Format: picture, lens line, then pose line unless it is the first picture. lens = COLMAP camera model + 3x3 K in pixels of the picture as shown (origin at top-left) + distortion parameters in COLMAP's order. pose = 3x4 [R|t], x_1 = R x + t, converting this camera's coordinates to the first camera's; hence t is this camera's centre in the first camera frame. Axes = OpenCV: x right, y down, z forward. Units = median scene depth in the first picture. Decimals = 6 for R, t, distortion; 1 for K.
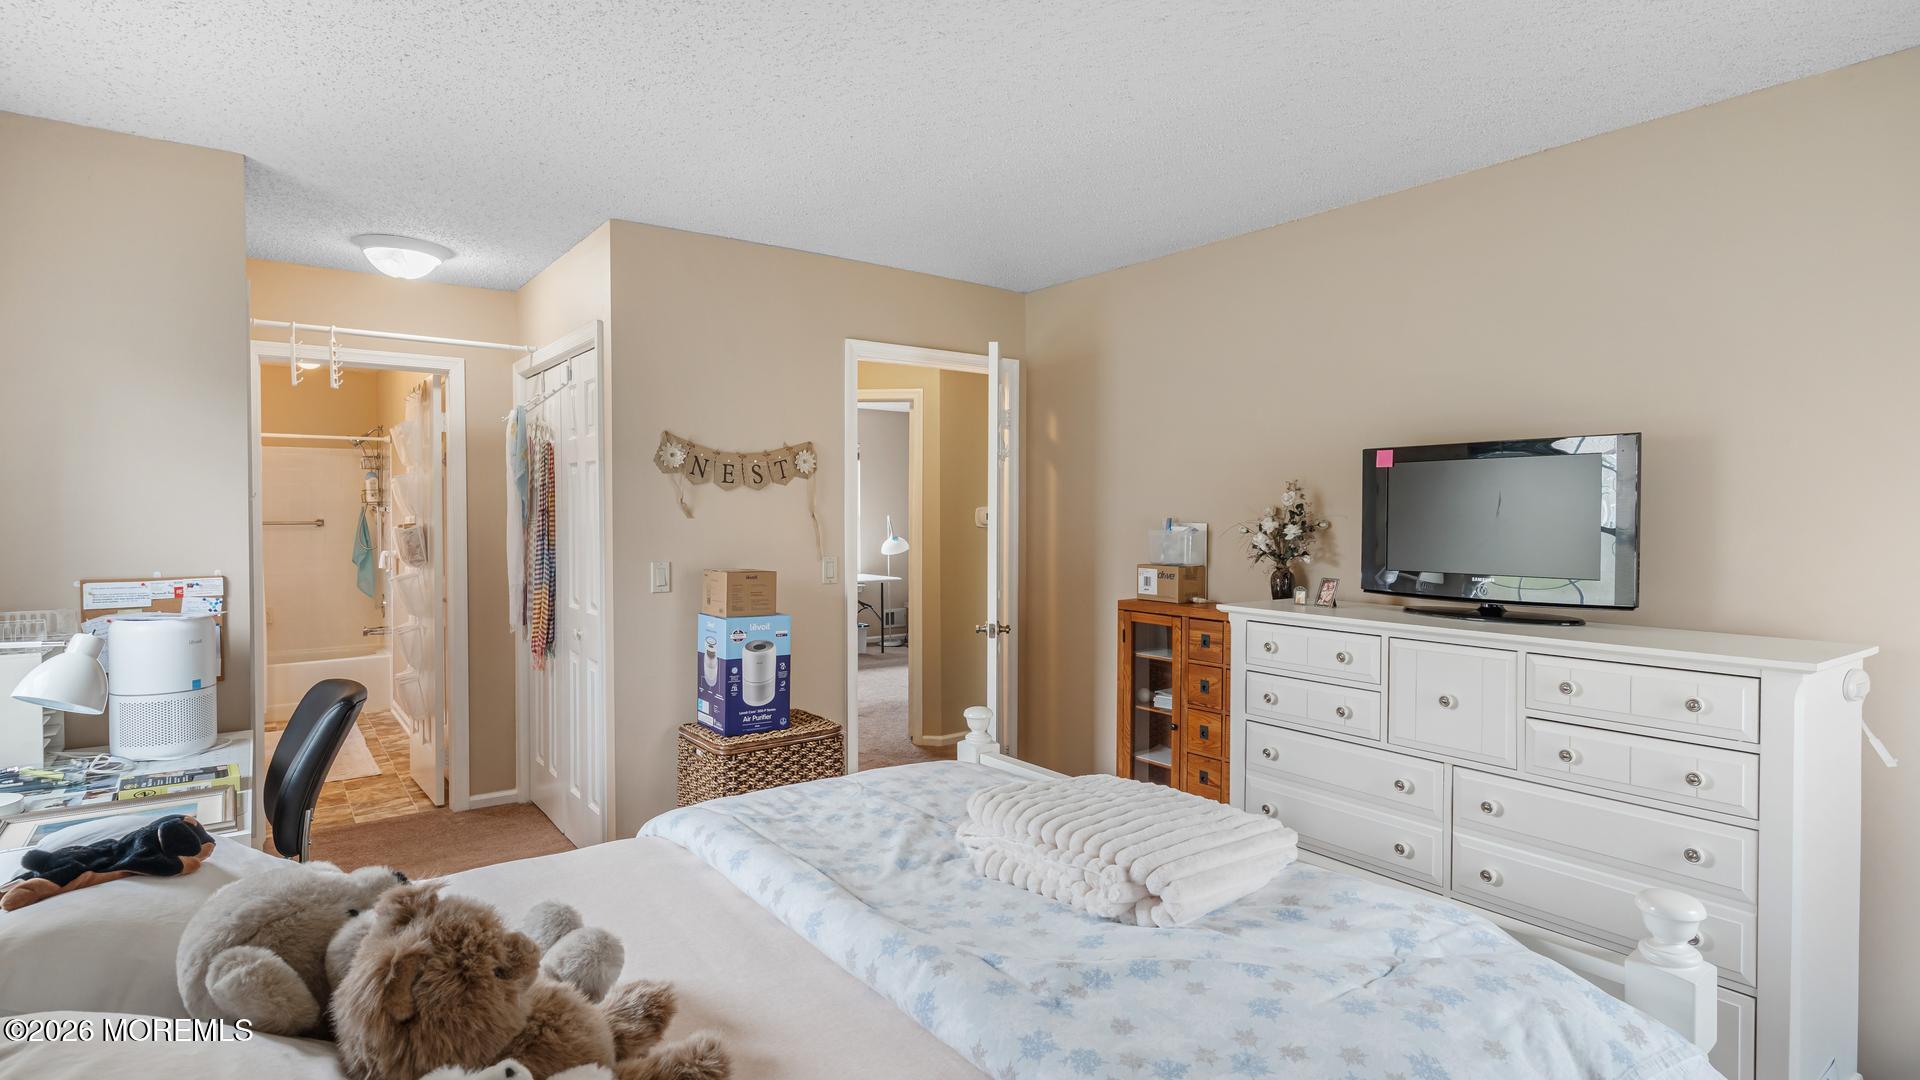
lens RADIAL K [[962.7, 0, 986.4], [0, 962.7, 515.6], [0, 0, 1]] dist [-0.017907, -0.000004]
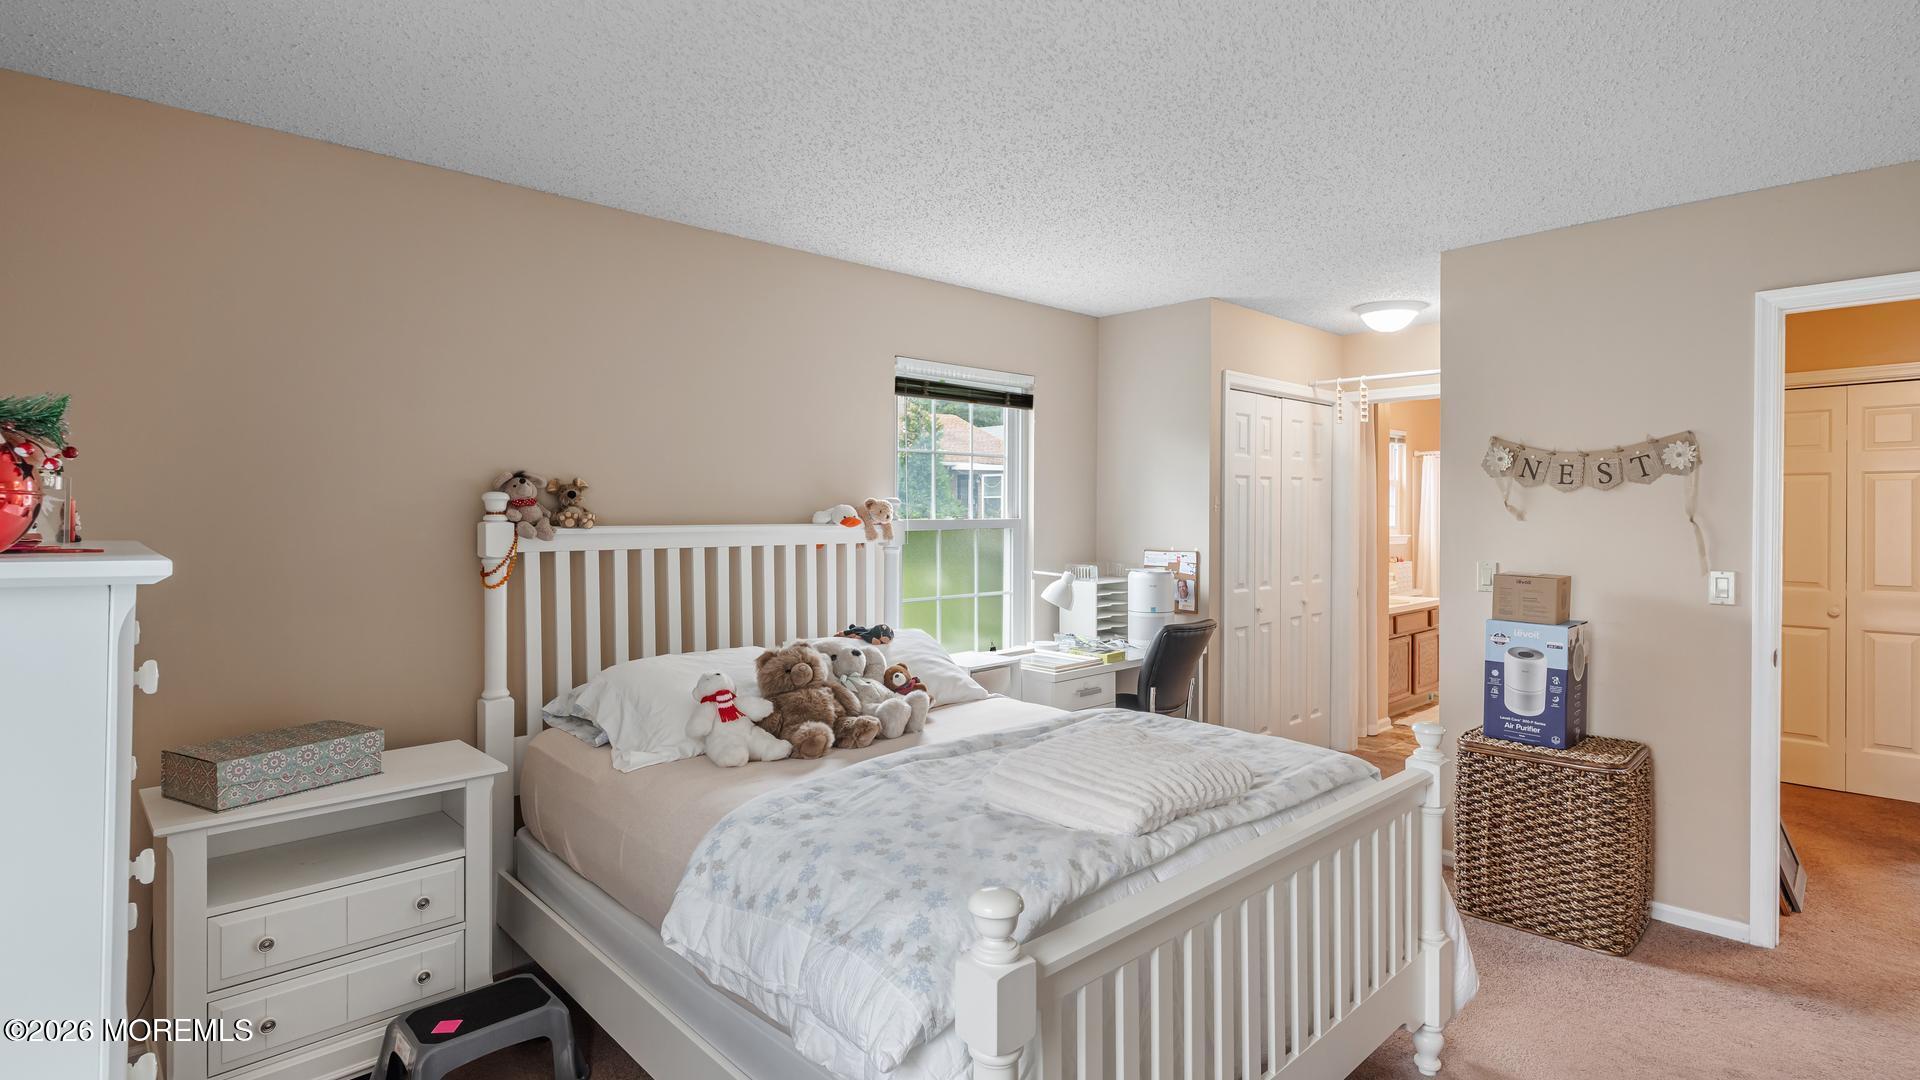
lens RADIAL K [[948.4, 0, 951.2], [0, 948.4, 531.0], [0, 0, 1]] dist [0.001738, 0.000138]
pose [[0.097957, 0.019456, -0.995000, 0.614619], [-0.010094, 0.999777, 0.018556, 0.000817], [0.995139, 0.008226, 0.098132, 0.314422]]
